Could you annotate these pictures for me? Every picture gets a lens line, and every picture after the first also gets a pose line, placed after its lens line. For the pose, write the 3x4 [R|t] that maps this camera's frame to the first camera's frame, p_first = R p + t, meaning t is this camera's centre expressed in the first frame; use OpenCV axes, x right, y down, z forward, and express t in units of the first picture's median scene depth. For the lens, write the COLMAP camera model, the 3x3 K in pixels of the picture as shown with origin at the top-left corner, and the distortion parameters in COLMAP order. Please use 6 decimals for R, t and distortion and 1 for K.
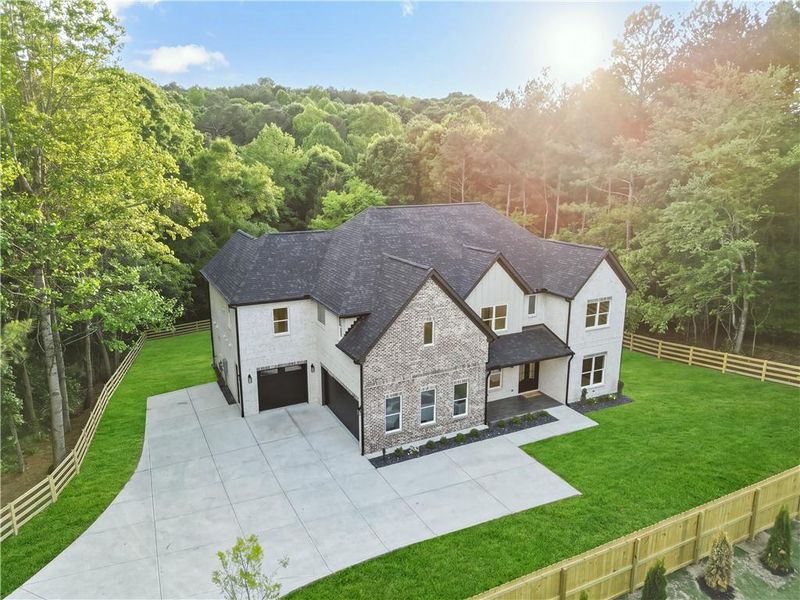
lens RADIAL K [[564.7, 0, 402.0], [0, 564.7, 300.7], [0, 0, 1]] dist [0.073066, -0.047596]
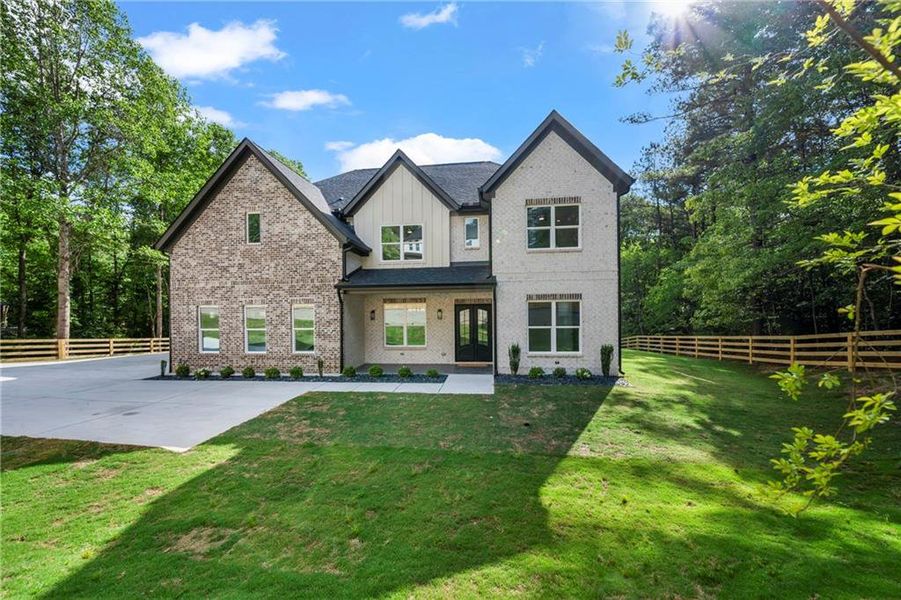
lens RADIAL K [[361.4, 0, 447.6], [0, 361.4, 308.4], [0, 0, 1]] dist [0.001500, 0.000727]
pose [[0.826480, -0.010788, -0.562863, 0.485021], [-0.120741, 0.973154, -0.195942, 0.204235], [0.549866, 0.229903, 0.802989, 0.677715]]
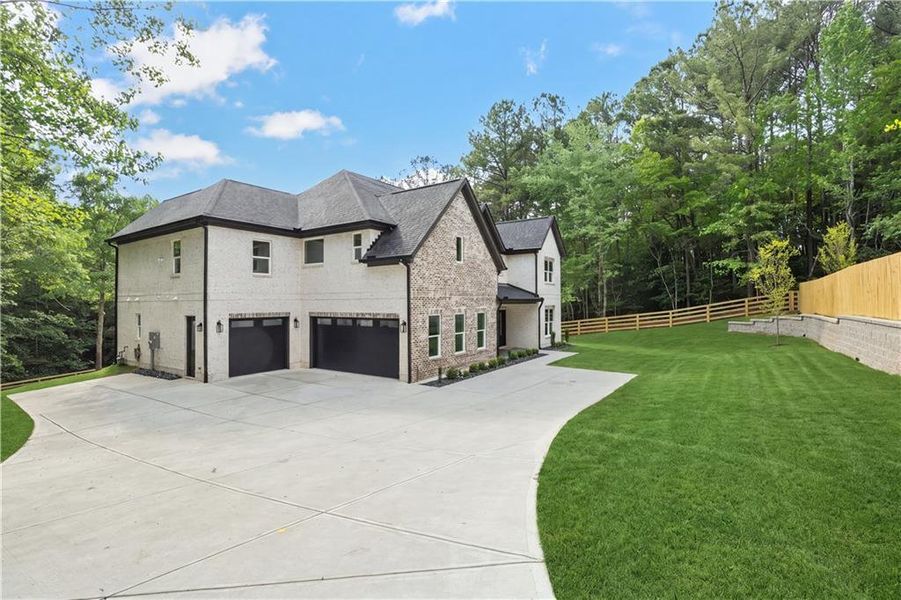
lens RADIAL K [[416.4, 0, 457.6], [0, 416.4, 298.0], [0, 0, 1]] dist [0.000134, -0.000619]
pose [[0.873173, -0.001353, 0.487408, -0.258698], [0.121154, 0.969214, -0.214351, 0.251487], [-0.472113, 0.246217, 0.846455, 0.380208]]
